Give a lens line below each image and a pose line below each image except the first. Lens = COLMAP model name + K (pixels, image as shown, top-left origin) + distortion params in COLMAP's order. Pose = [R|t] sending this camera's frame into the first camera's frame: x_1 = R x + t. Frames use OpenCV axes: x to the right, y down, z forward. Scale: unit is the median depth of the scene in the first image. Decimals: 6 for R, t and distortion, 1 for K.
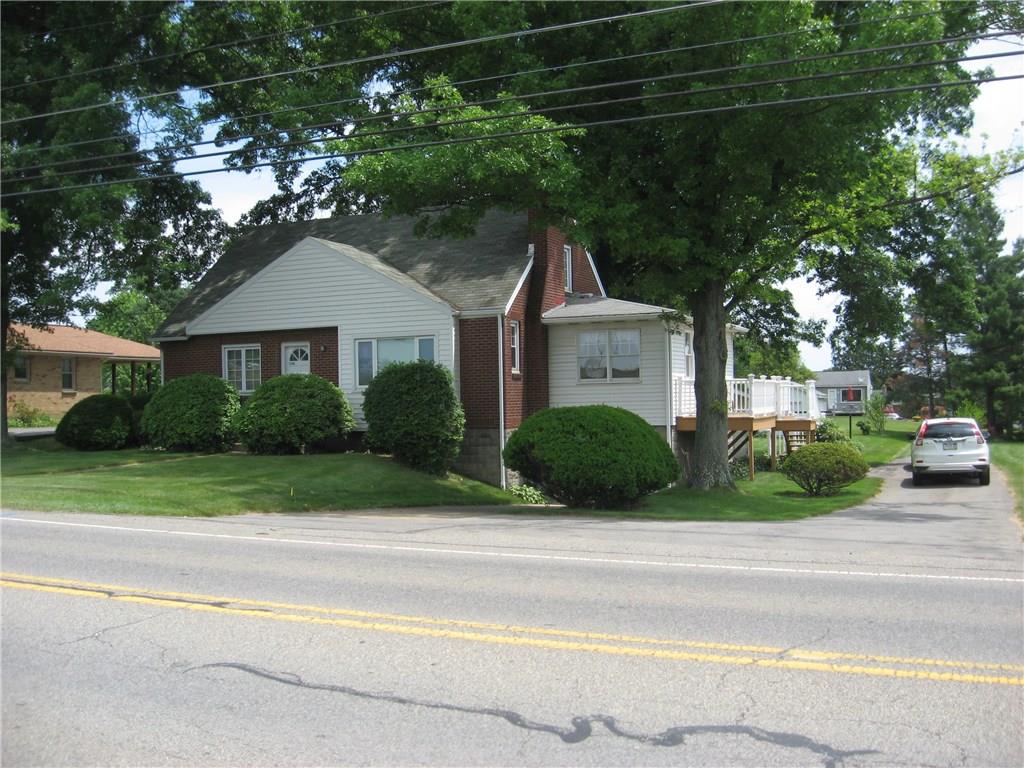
lens RADIAL K [[1052.5, 0, 515.6], [0, 1052.5, 390.4], [0, 0, 1]] dist [-0.109937, 0.000000]
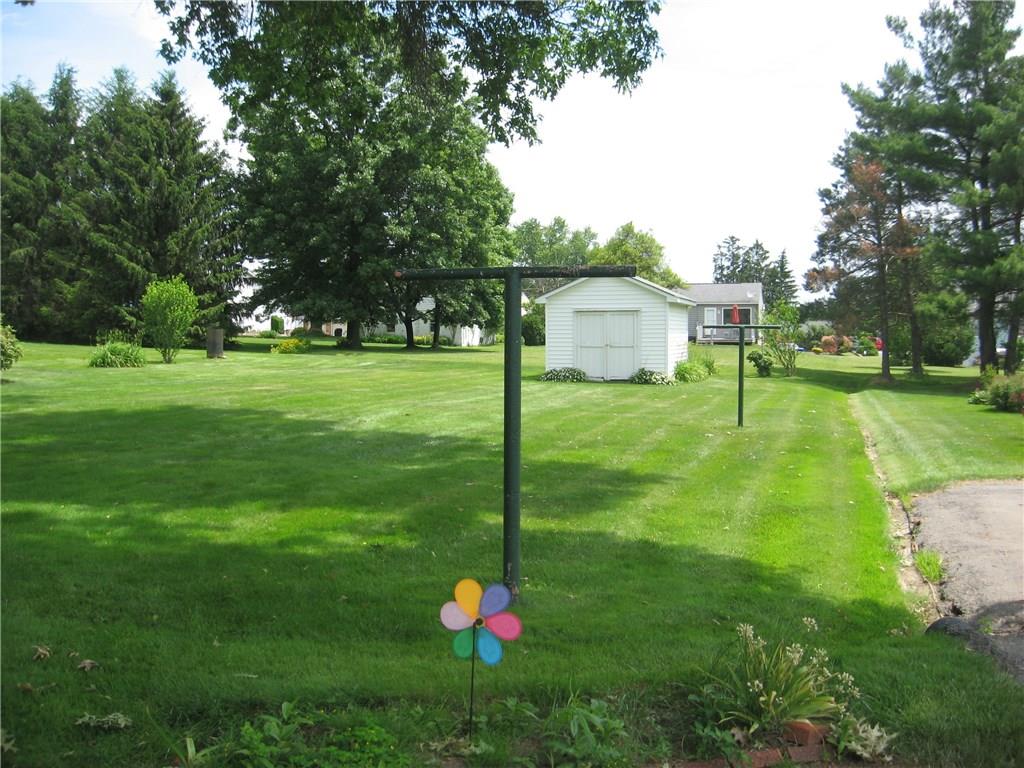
lens RADIAL K [[1052.5, 0, 510.5], [0, 1052.5, 376.3], [0, 0, 1]] dist [-0.109937, 0.000000]
pose [[0.994713, 0.008608, 0.102328, 0.375262], [-0.014161, 0.998458, 0.053668, 0.037856], [-0.101709, -0.054833, 0.993302, 1.184296]]
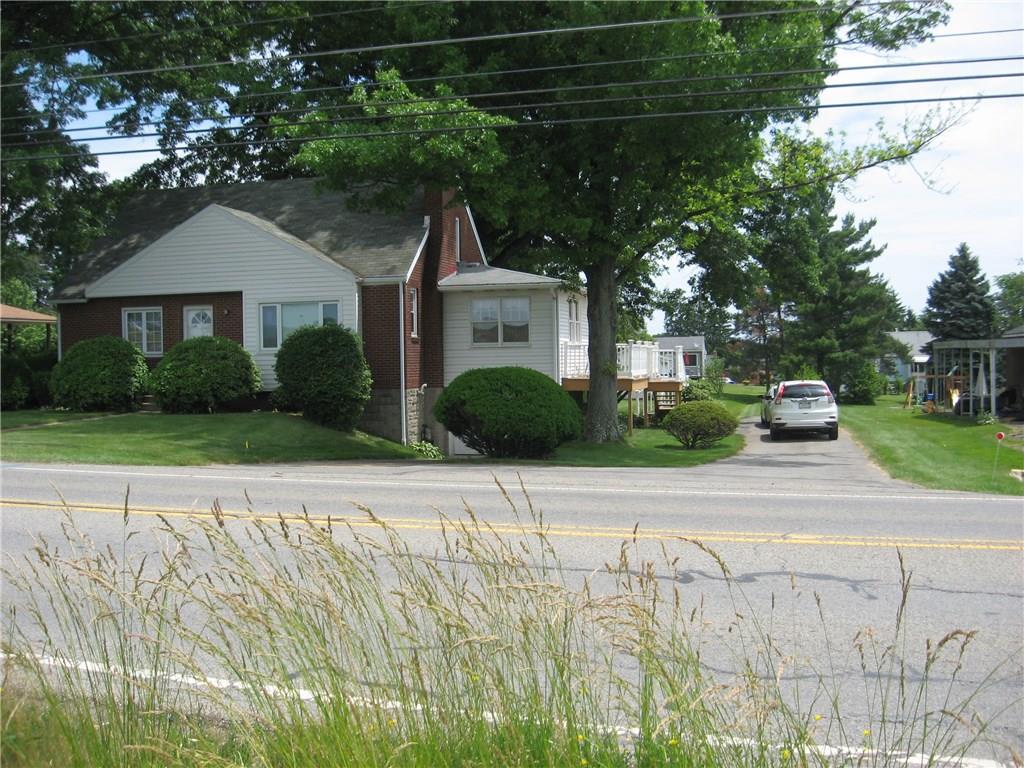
lens RADIAL K [[1052.5, 0, 514.8], [0, 1052.5, 386.9], [0, 0, 1]] dist [-0.109937, 0.000000]
pose [[0.987445, 0.001141, 0.157959, -0.066211], [-0.006098, 0.999504, 0.030906, 0.000632], [-0.157845, -0.031481, 0.986962, -0.071049]]
